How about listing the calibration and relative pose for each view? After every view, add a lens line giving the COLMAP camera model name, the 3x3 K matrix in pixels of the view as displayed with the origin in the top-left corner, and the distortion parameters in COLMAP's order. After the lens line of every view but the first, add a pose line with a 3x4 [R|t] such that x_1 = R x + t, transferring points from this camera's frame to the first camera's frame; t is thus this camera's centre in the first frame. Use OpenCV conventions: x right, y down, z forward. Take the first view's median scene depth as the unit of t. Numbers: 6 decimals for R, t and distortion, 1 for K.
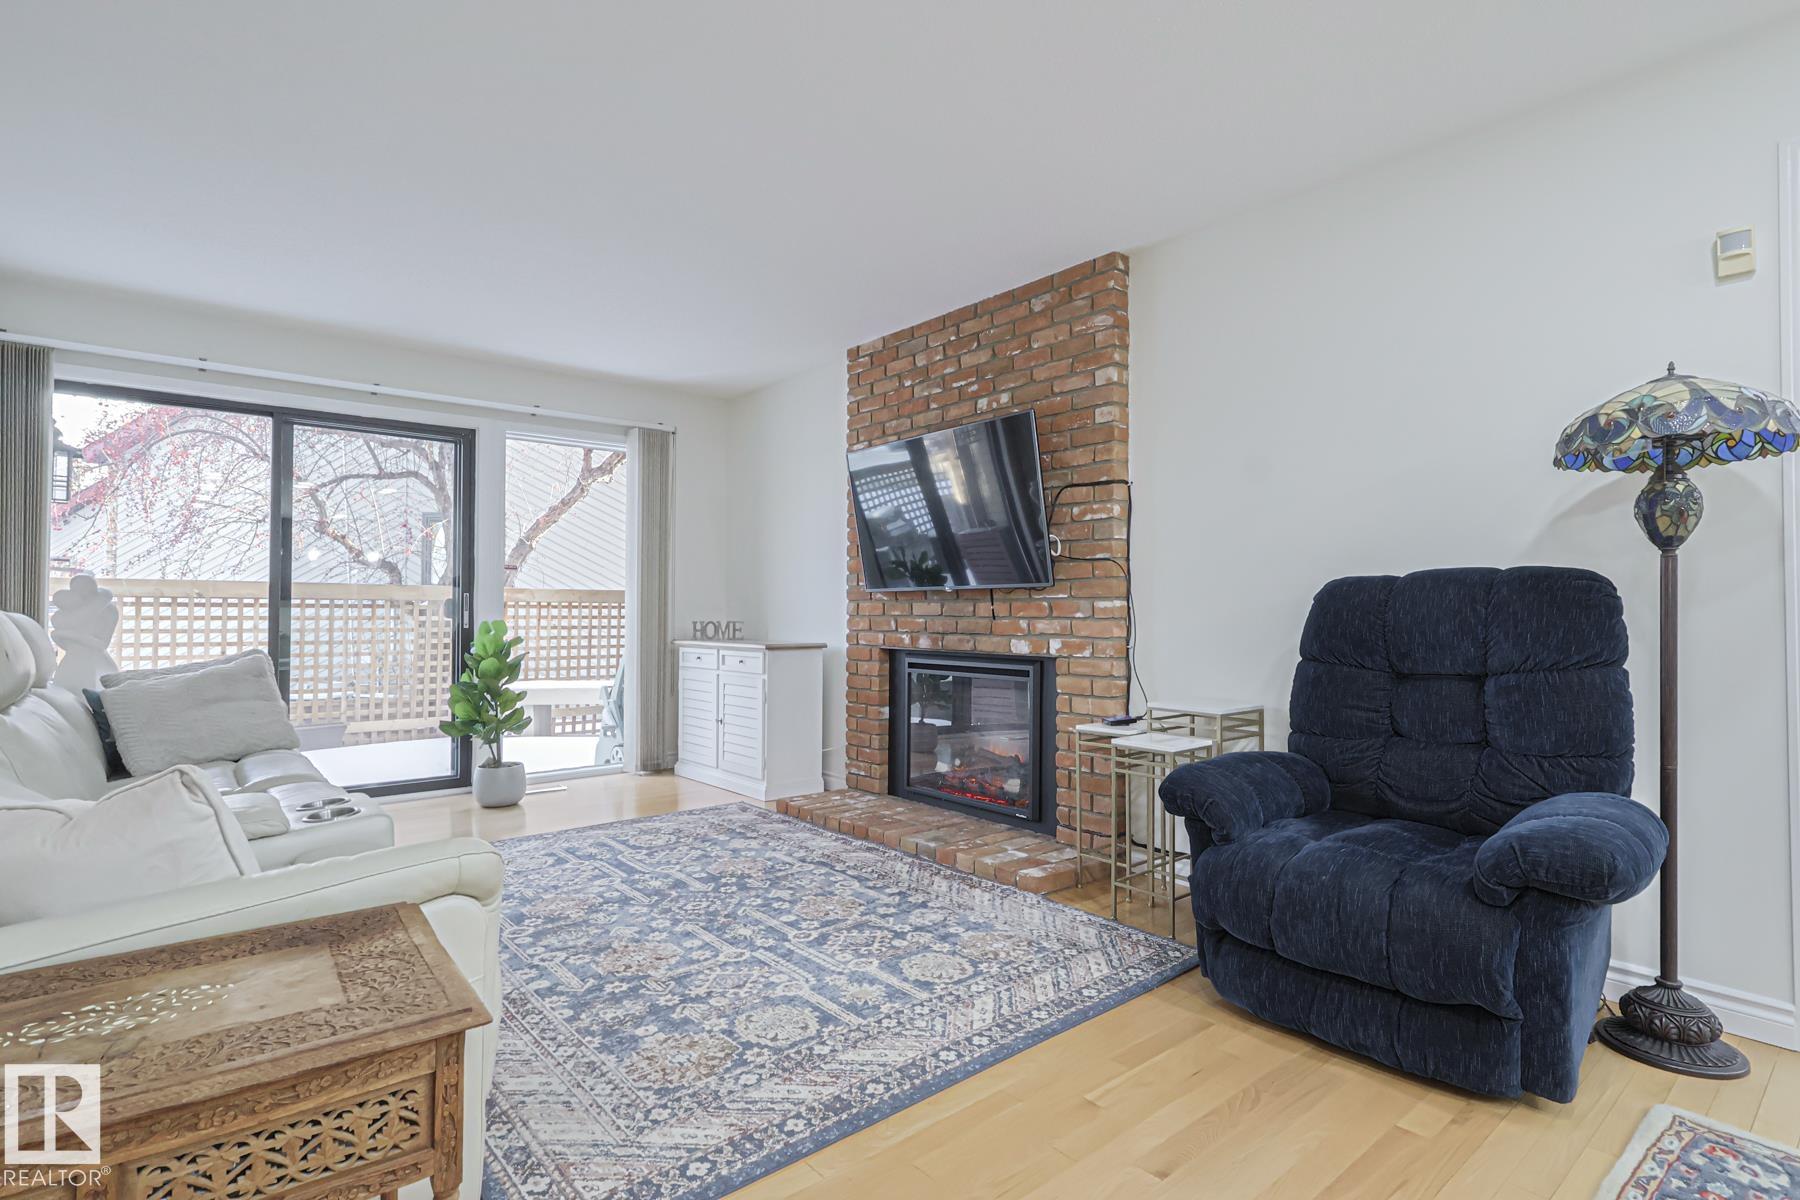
lens RADIAL K [[885.4, 0, 894.3], [0, 885.4, 591.8], [0, 0, 1]] dist [-0.001960, 0.001906]
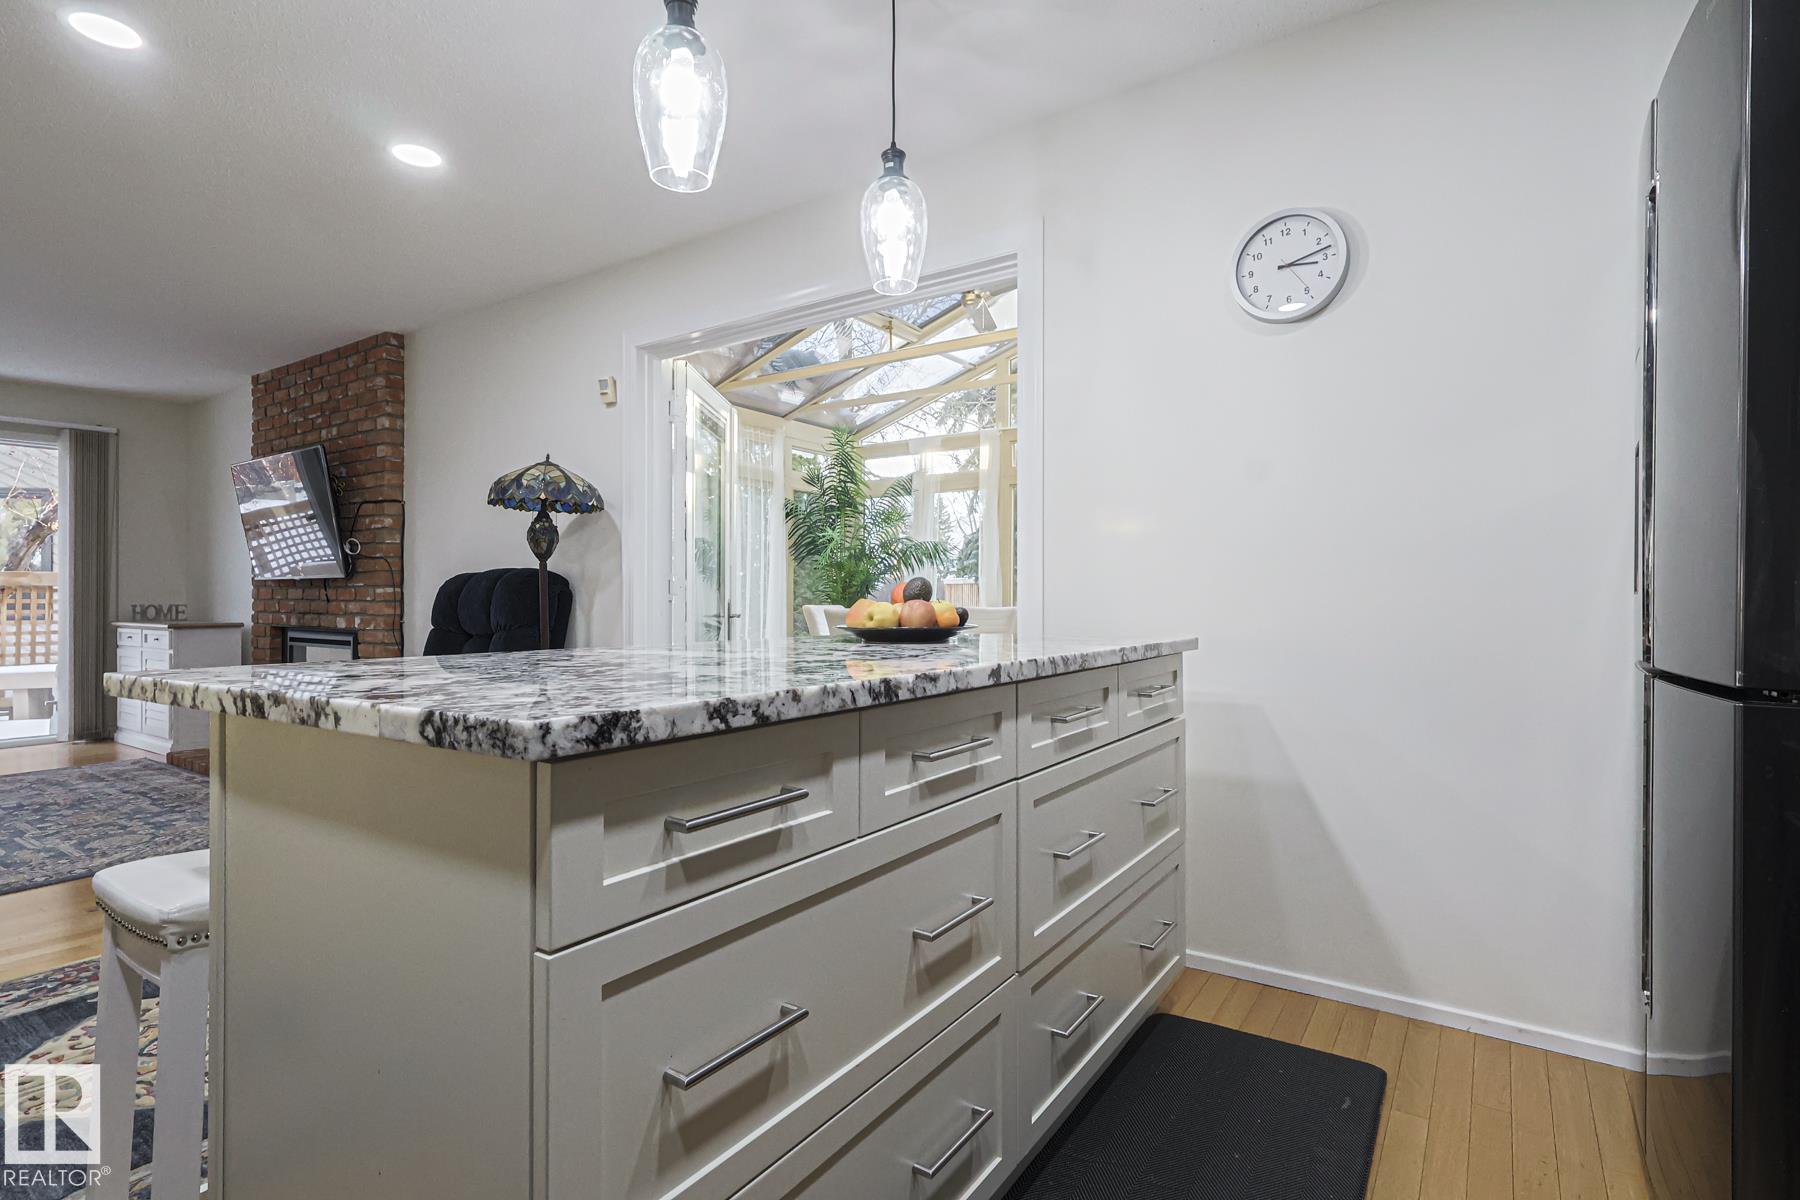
lens RADIAL K [[885.4, 0, 885.4], [0, 885.4, 609.3], [0, 0, 1]] dist [-0.001960, 0.001906]
pose [[0.964716, -0.001417, 0.263290, 0.620870], [-0.007198, 0.999470, 0.031751, -0.005769], [-0.263195, -0.032526, 0.964194, -0.520968]]
